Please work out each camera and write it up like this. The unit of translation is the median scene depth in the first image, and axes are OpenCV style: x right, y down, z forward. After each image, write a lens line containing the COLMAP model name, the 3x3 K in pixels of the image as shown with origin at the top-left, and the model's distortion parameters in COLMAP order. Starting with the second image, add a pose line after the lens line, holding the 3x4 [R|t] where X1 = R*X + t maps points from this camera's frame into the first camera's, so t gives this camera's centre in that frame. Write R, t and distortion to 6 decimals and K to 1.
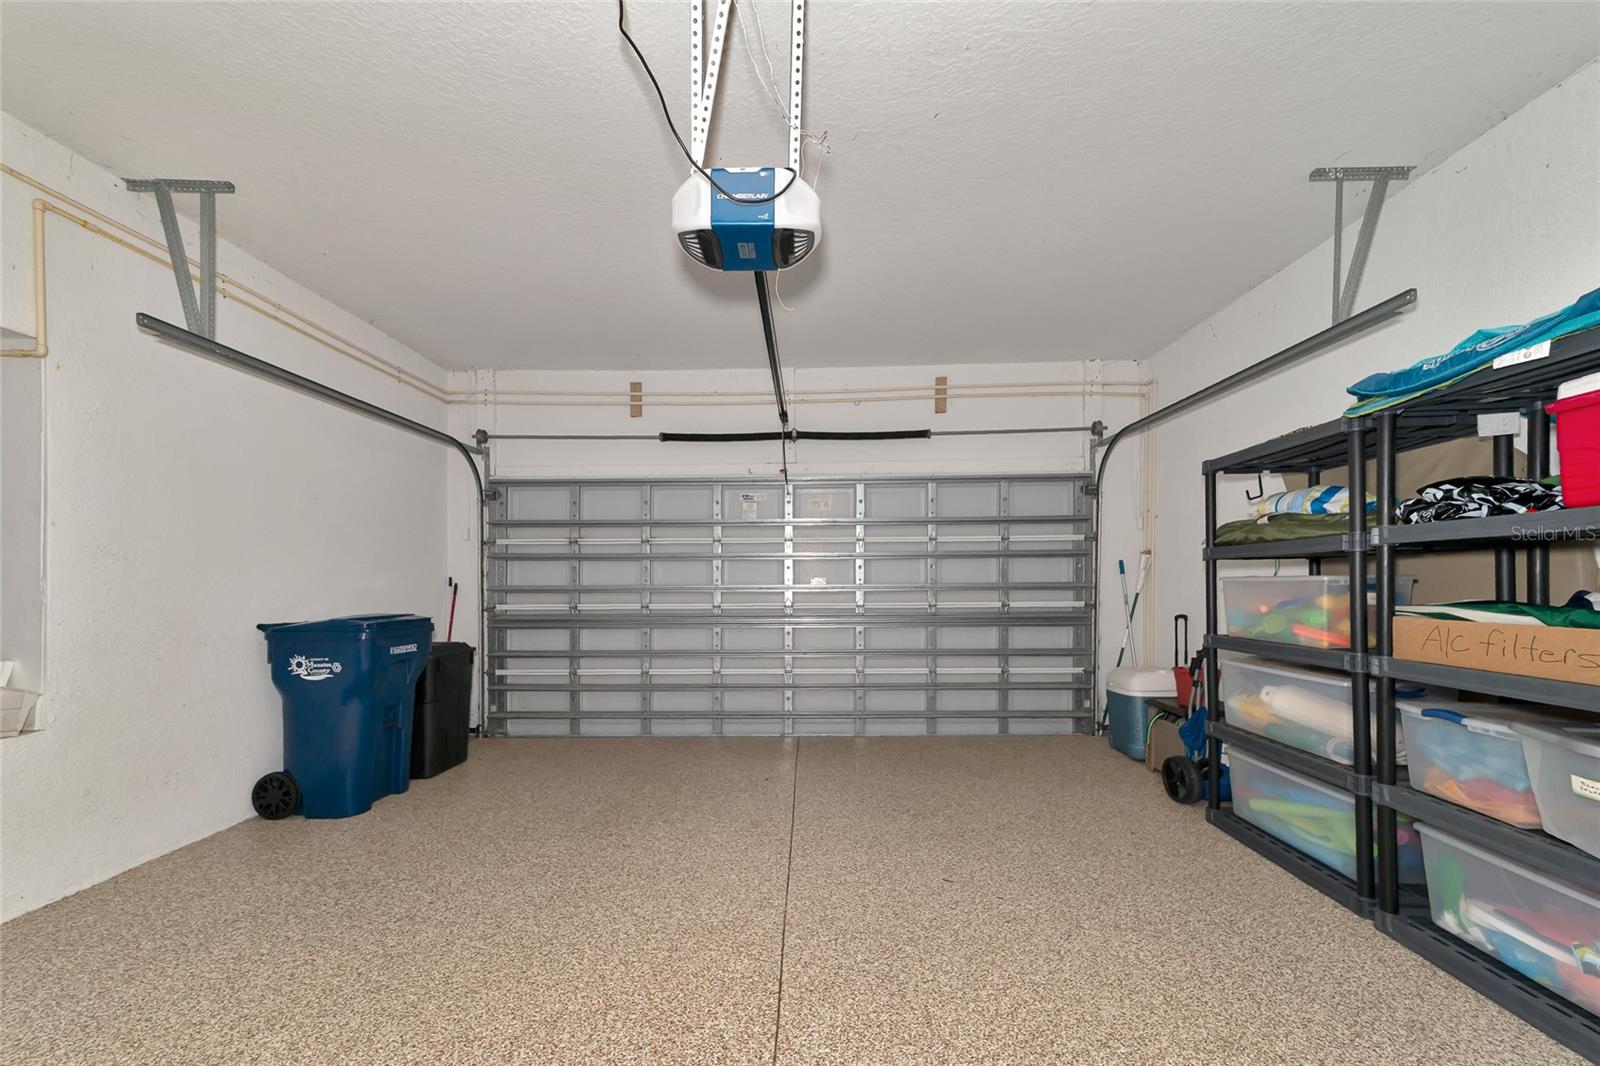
lens RADIAL K [[570.3, 0, 805.2], [0, 570.3, 571.8], [0, 0, 1]] dist [0.000437, -0.000161]
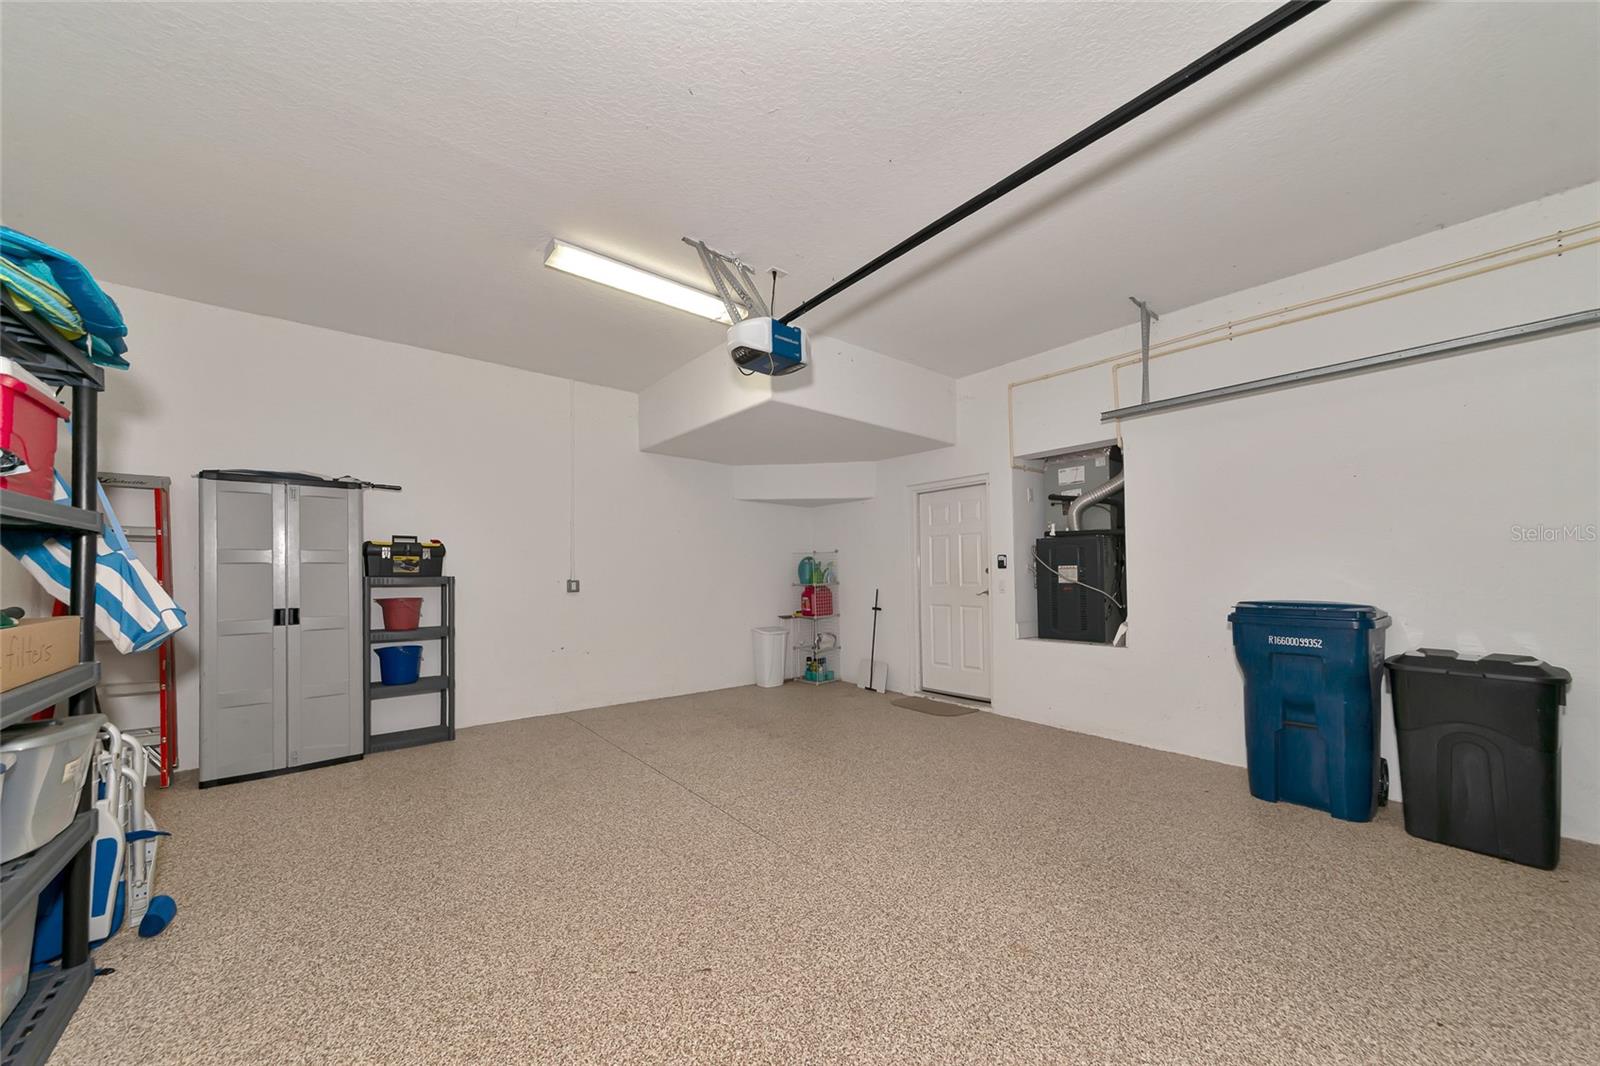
lens RADIAL K [[570.3, 0, 805.2], [0, 570.3, 571.8], [0, 0, 1]] dist [0.000437, -0.000161]
pose [[-0.762208, 0.003033, -0.647325, 0.444874], [0.009279, 0.999937, -0.006240, 0.025519], [0.647266, -0.010762, -0.762188, 1.177702]]
